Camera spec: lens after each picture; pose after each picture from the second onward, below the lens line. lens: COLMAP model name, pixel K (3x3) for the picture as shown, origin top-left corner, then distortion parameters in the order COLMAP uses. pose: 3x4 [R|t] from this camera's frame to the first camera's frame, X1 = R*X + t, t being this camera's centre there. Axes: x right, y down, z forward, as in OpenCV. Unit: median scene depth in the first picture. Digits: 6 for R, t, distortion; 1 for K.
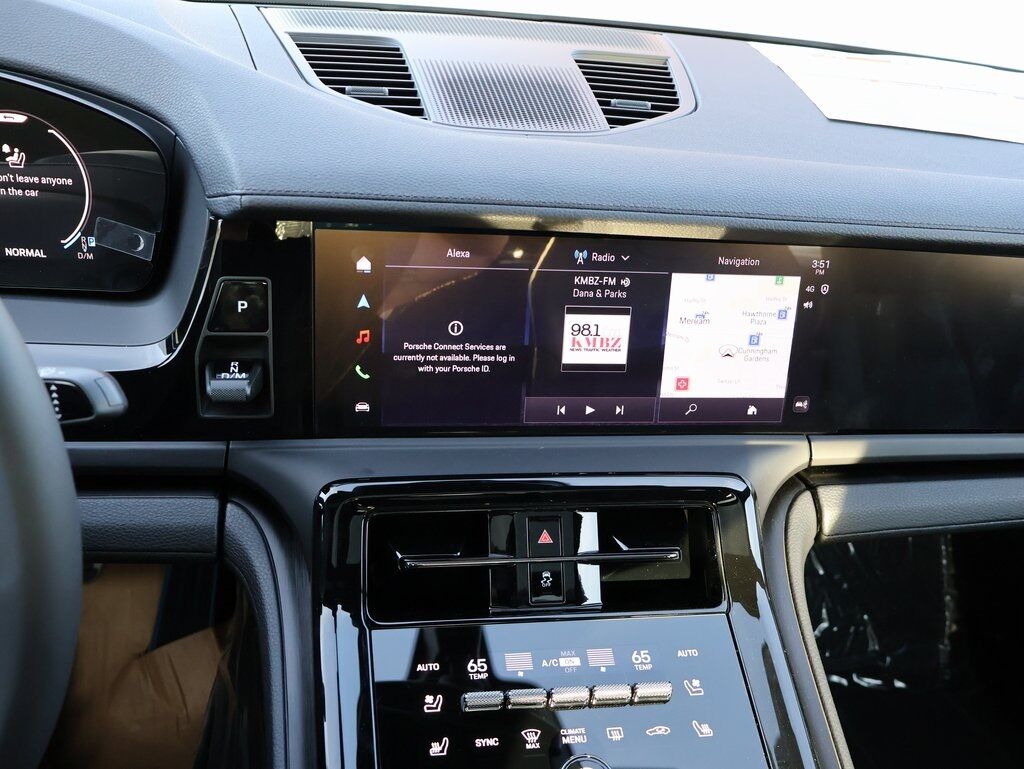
lens RADIAL K [[1001.0, 0, 514.1], [0, 1001.0, 382.7], [0, 0, 1]] dist [-0.027113, 0.000000]
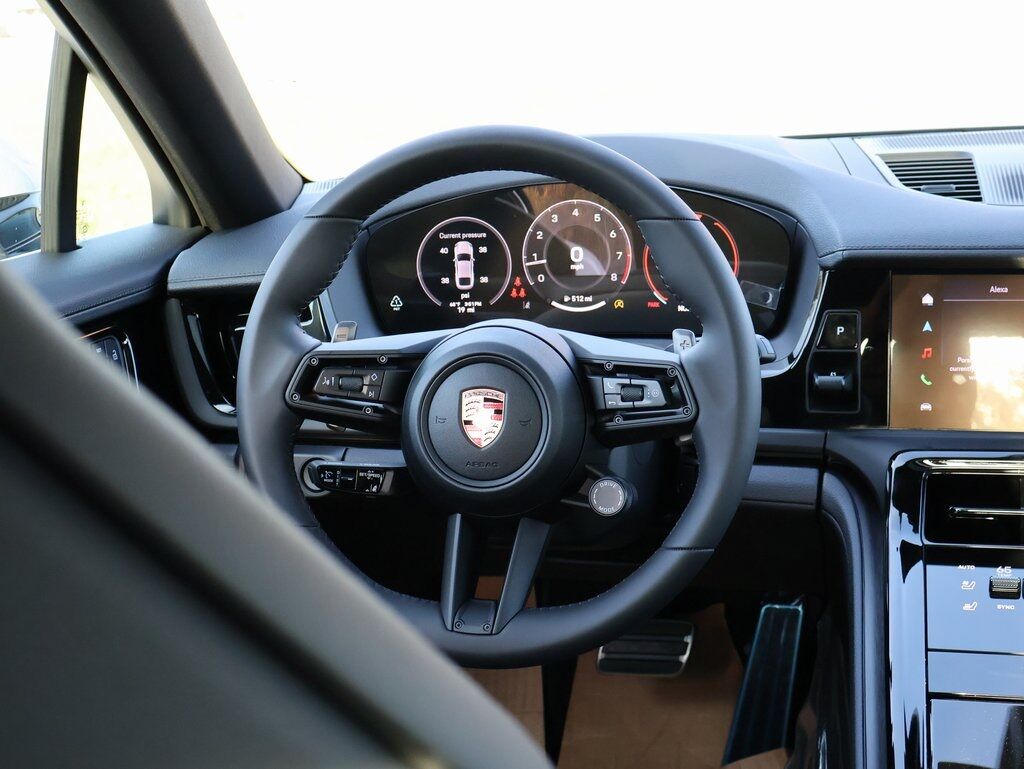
lens RADIAL K [[1434.9, 0, 513.1], [0, 1434.9, 385.1], [0, 0, 1]] dist [0.027092, 0.000000]
pose [[0.893061, -0.016877, -0.449618, 0.228797], [-0.074308, 0.980041, -0.184383, 0.402897], [0.443756, 0.198076, 0.873983, -0.970687]]
